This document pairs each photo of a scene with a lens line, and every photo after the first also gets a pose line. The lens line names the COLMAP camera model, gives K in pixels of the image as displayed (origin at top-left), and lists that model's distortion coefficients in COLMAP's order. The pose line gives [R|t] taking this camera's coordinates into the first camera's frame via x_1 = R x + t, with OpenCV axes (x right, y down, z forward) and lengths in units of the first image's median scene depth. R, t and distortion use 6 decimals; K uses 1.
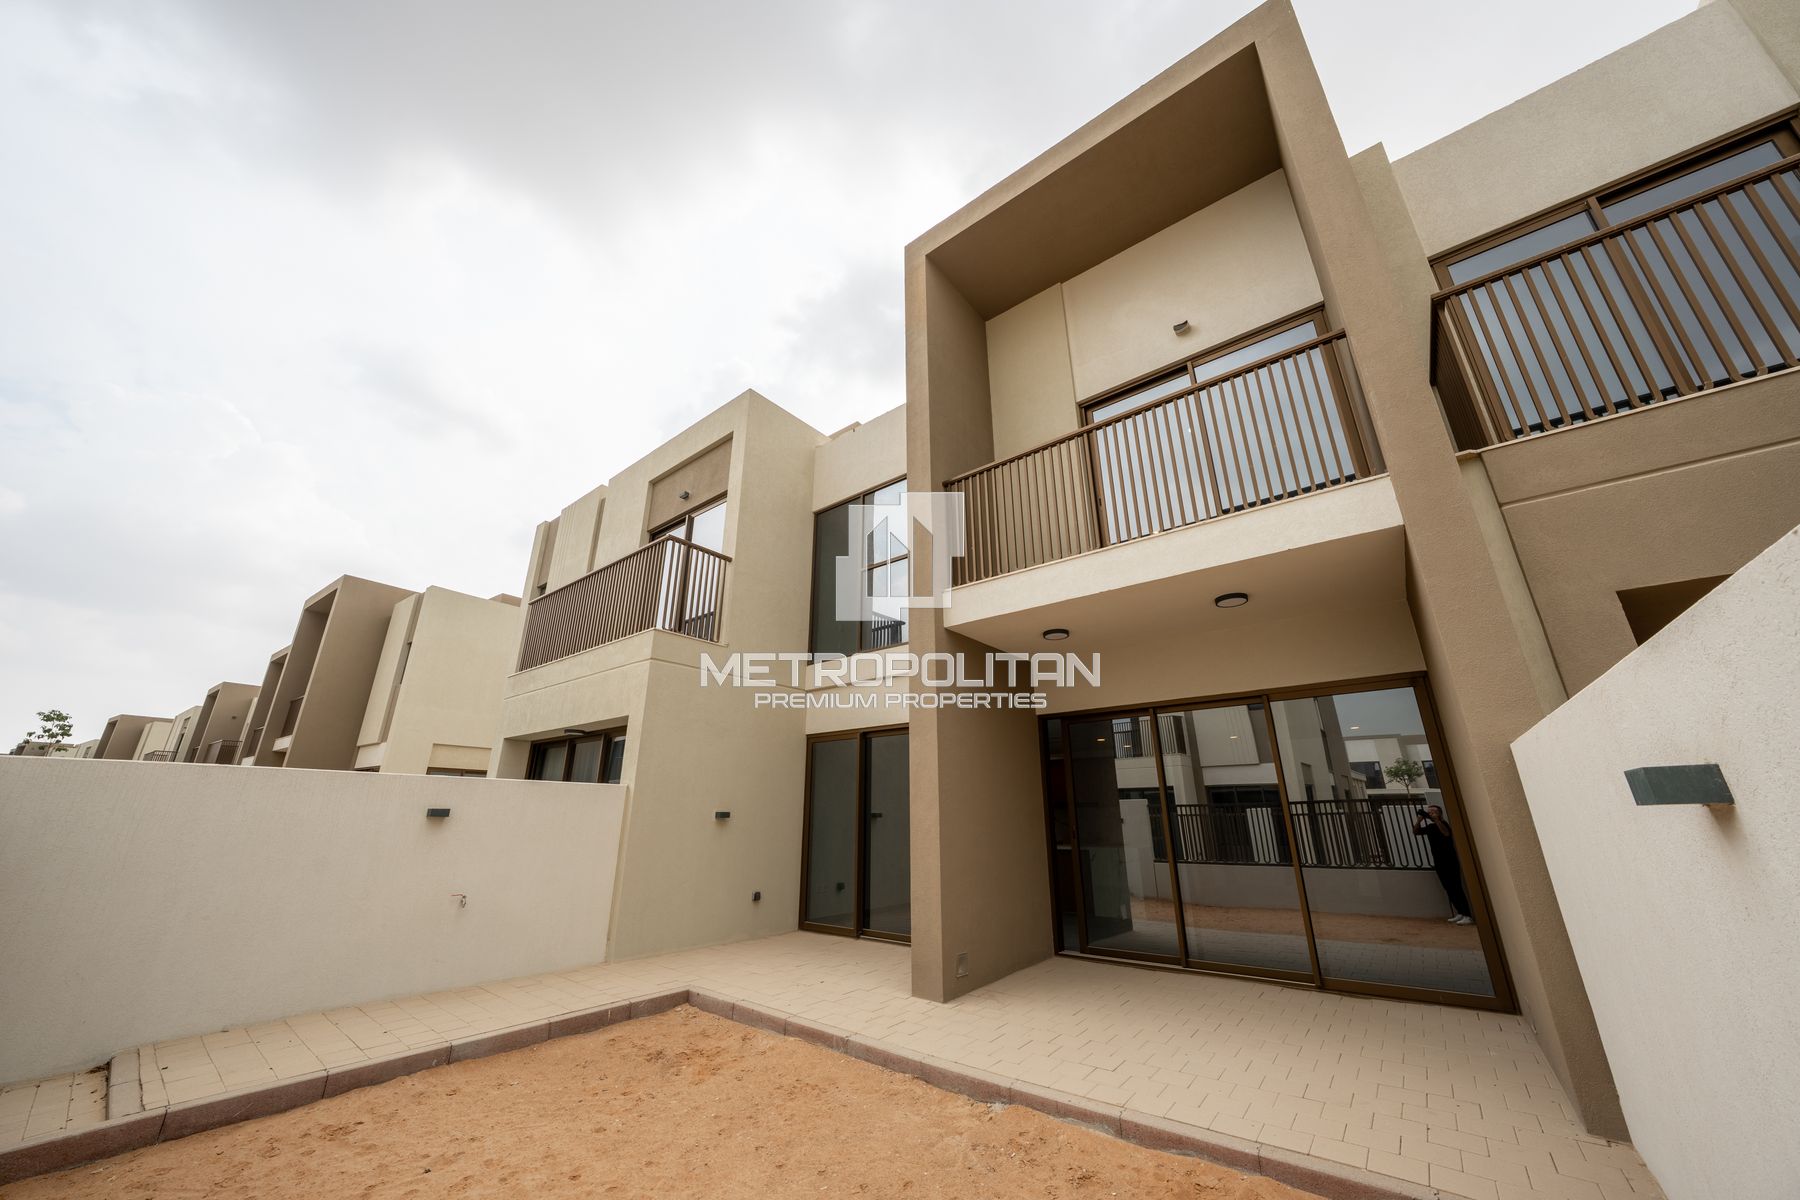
lens RADIAL K [[622.3, 0, 897.9], [0, 622.3, 600.1], [0, 0, 1]] dist [-0.027482, 0.006071]
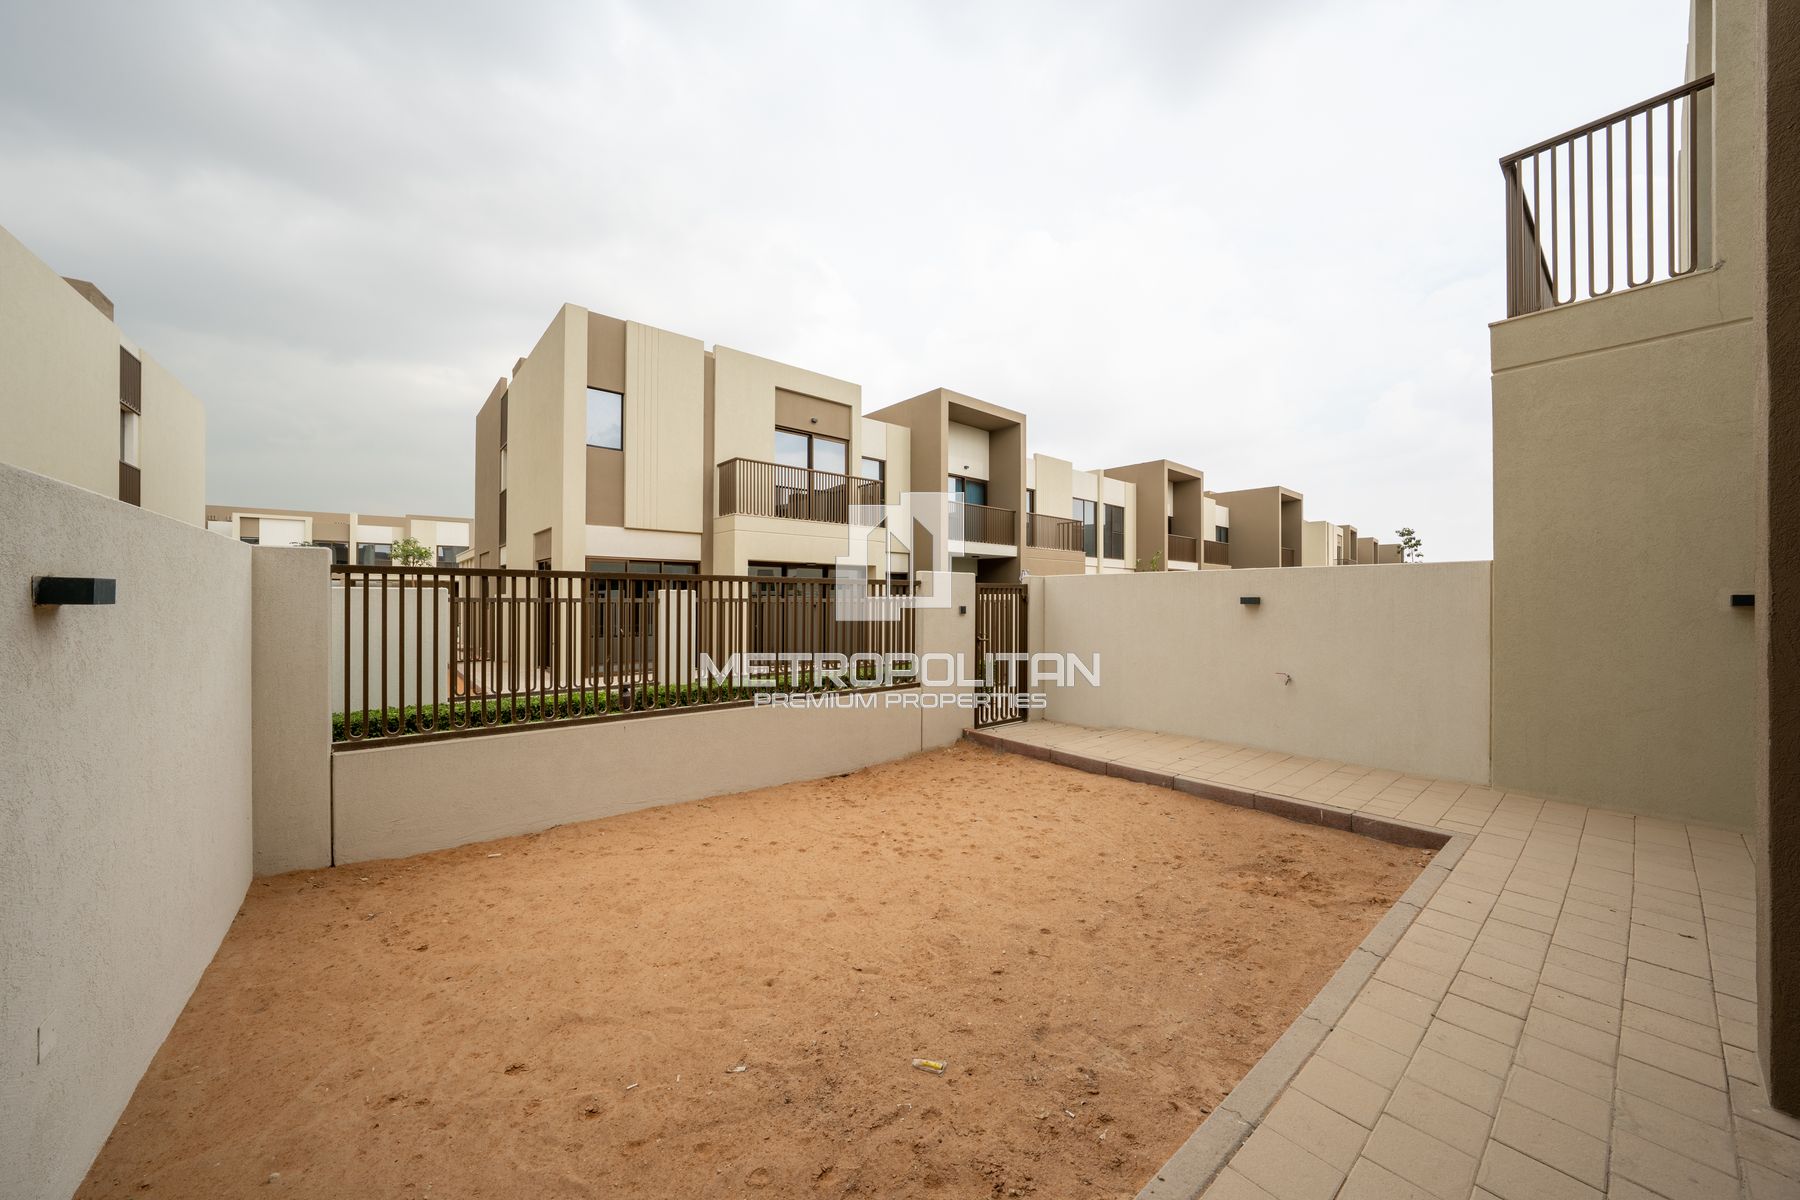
lens RADIAL K [[622.3, 0, 898.0], [0, 622.3, 599.6], [0, 0, 1]] dist [-0.027482, 0.006071]
pose [[-0.217408, -0.000870, -0.976080, 0.507481], [0.322881, 0.943639, -0.072758, 0.234319], [0.921131, -0.330976, -0.204874, 0.682273]]
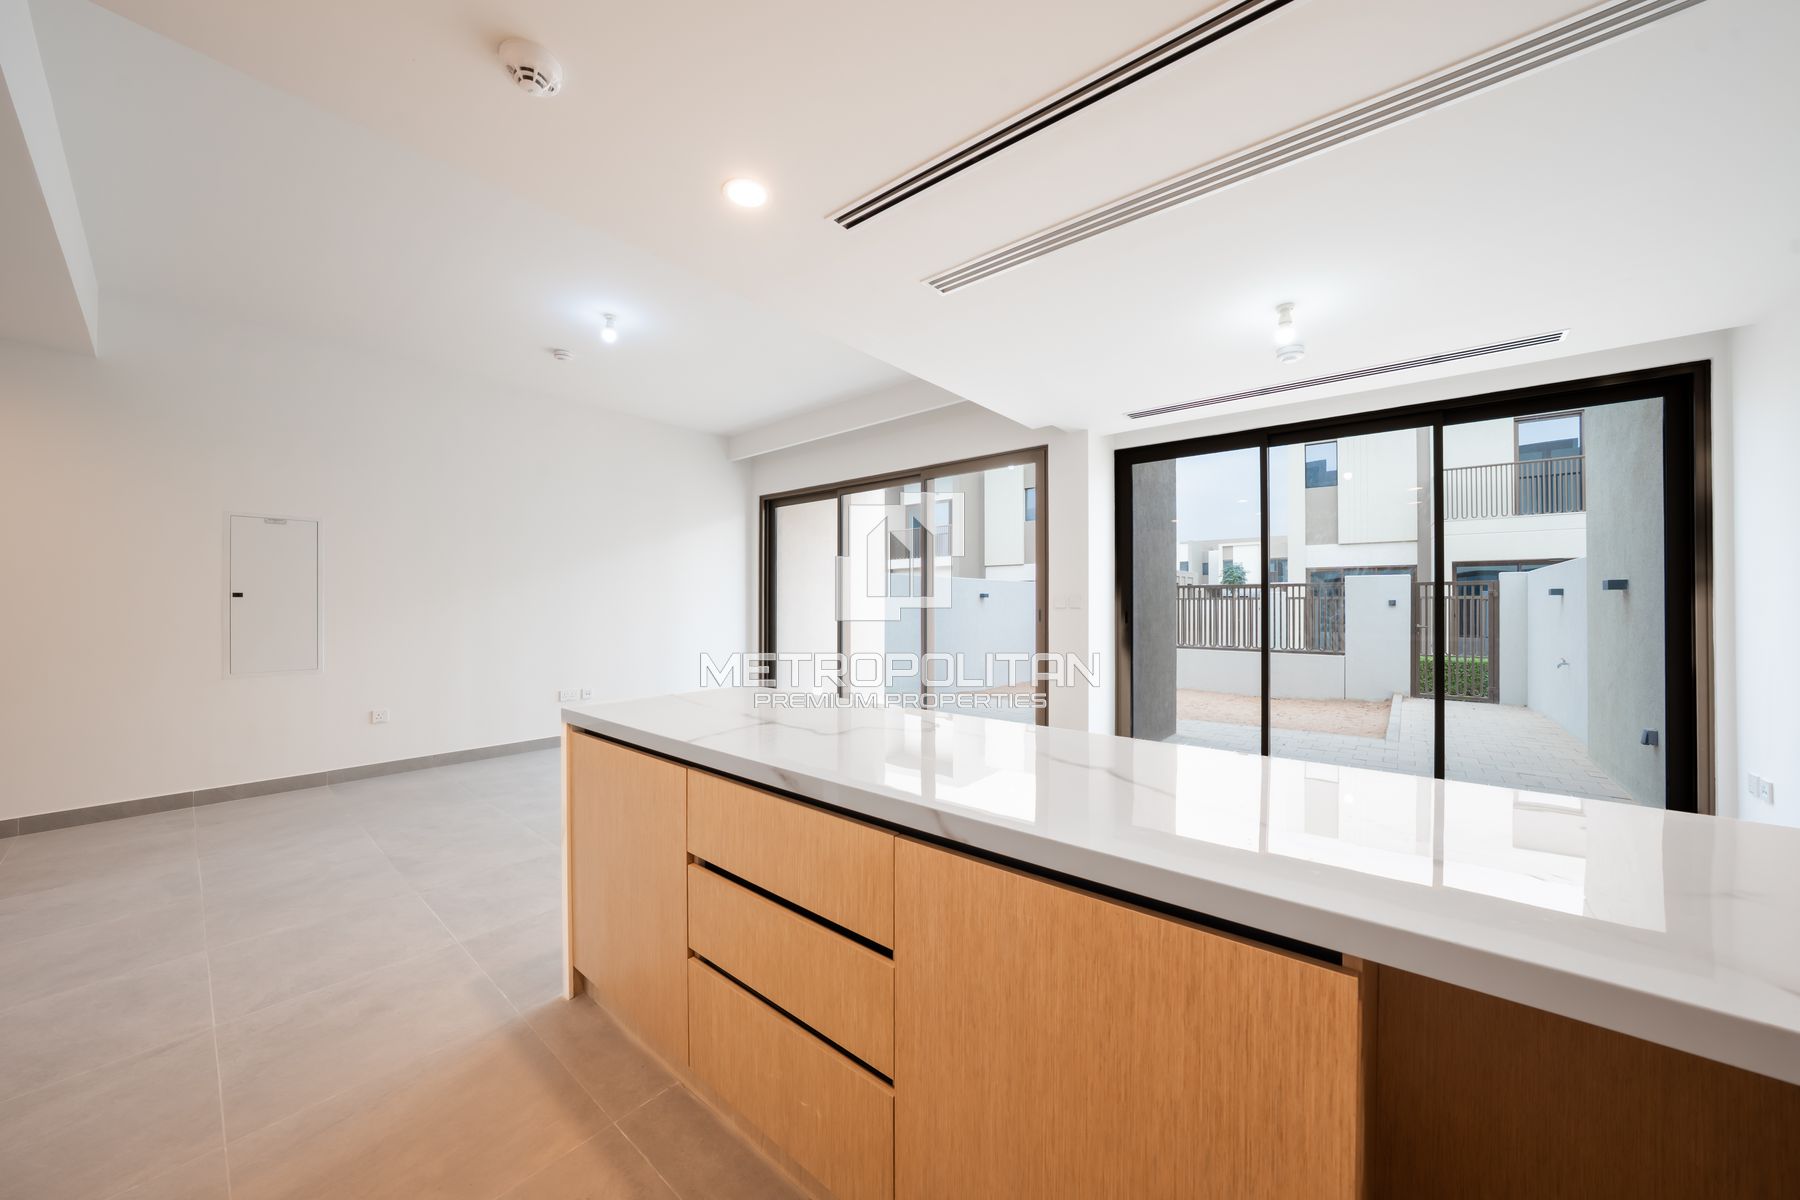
lens RADIAL K [[622.3, 0, 897.5], [0, 622.3, 597.6], [0, 0, 1]] dist [-0.027482, 0.006071]
pose [[-0.999831, 0.001091, 0.018328, 0.593193], [-0.005223, 0.940085, -0.340900, 0.834108], [-0.017602, -0.340938, -0.939921, 2.316877]]
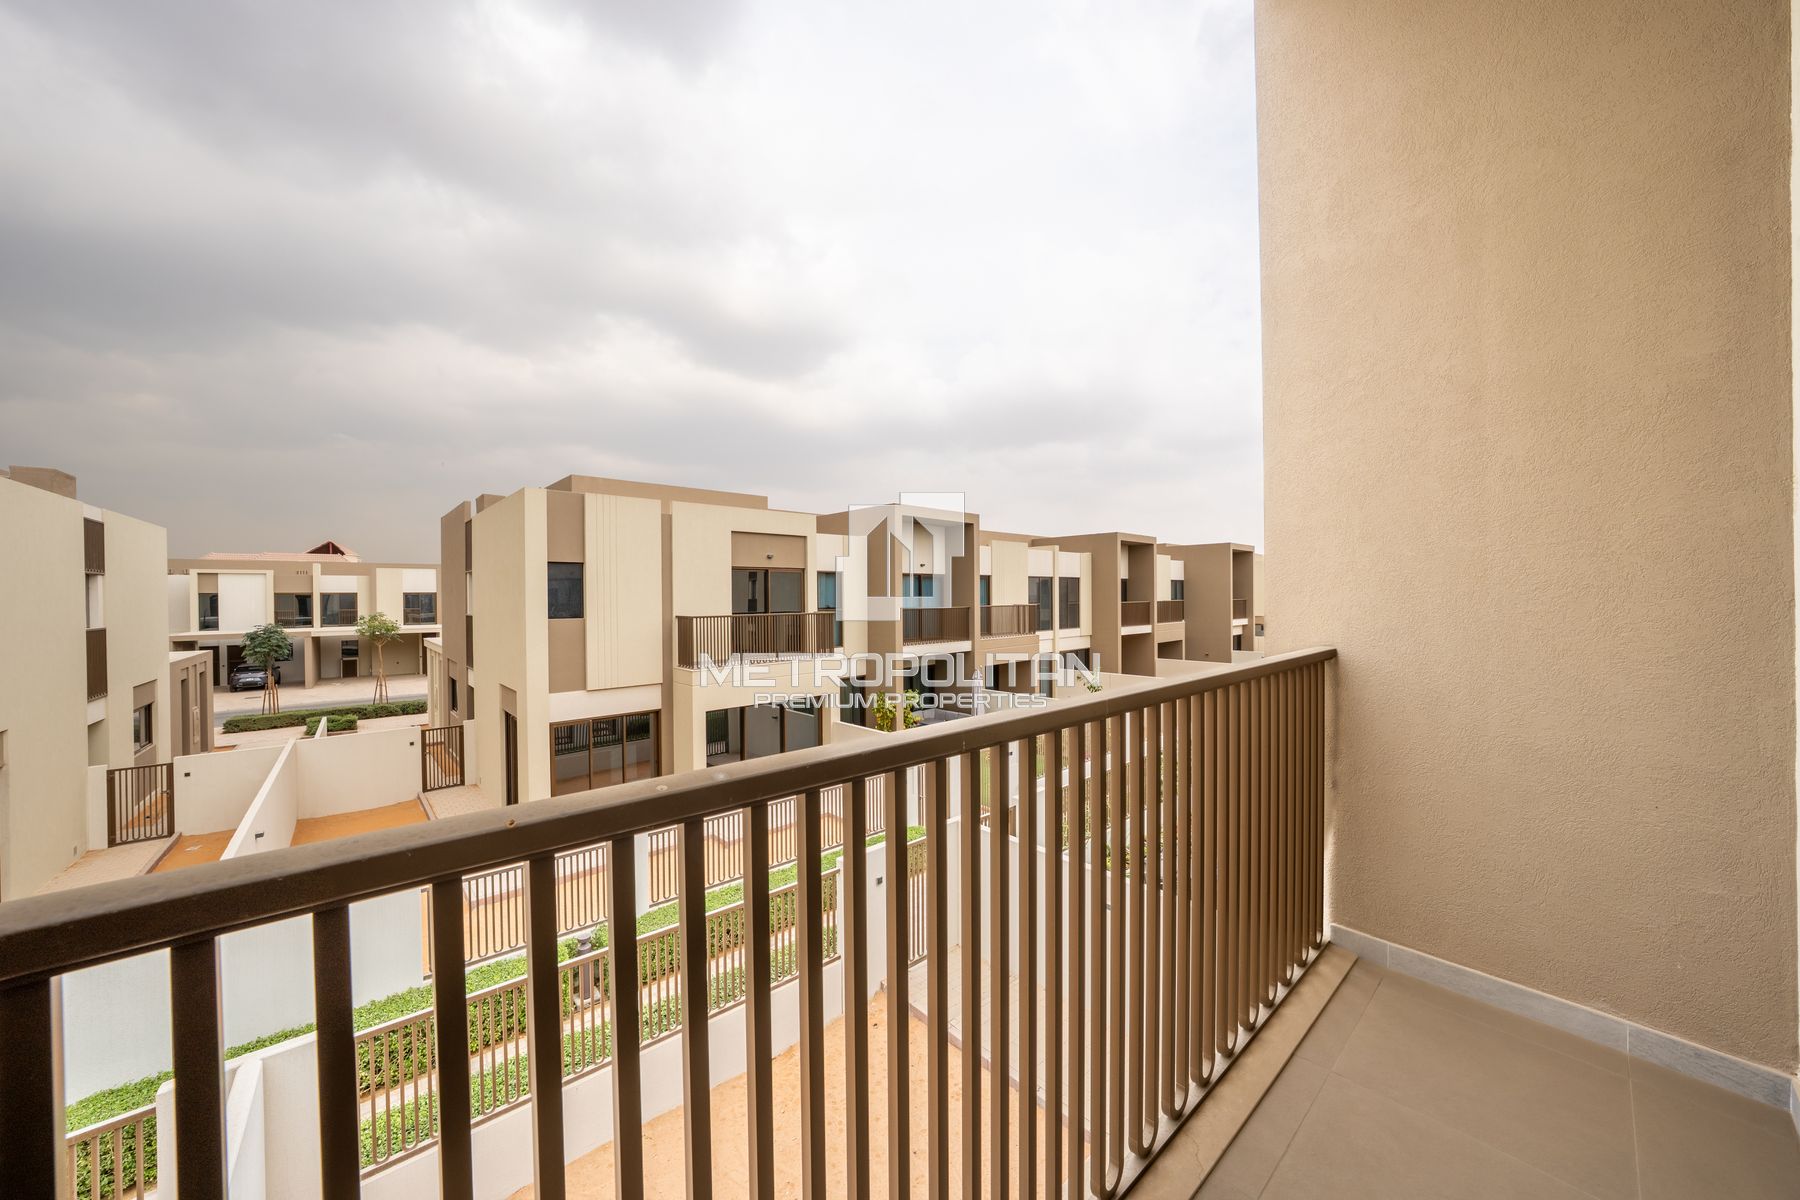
lens RADIAL K [[622.3, 0, 899.7], [0, 622.3, 601.5], [0, 0, 1]] dist [-0.027482, 0.006071]
pose [[-0.181577, 0.009584, -0.983330, 0.665134], [0.332389, 0.941697, -0.052199, -0.376771], [0.925498, -0.336326, -0.174177, 1.090924]]
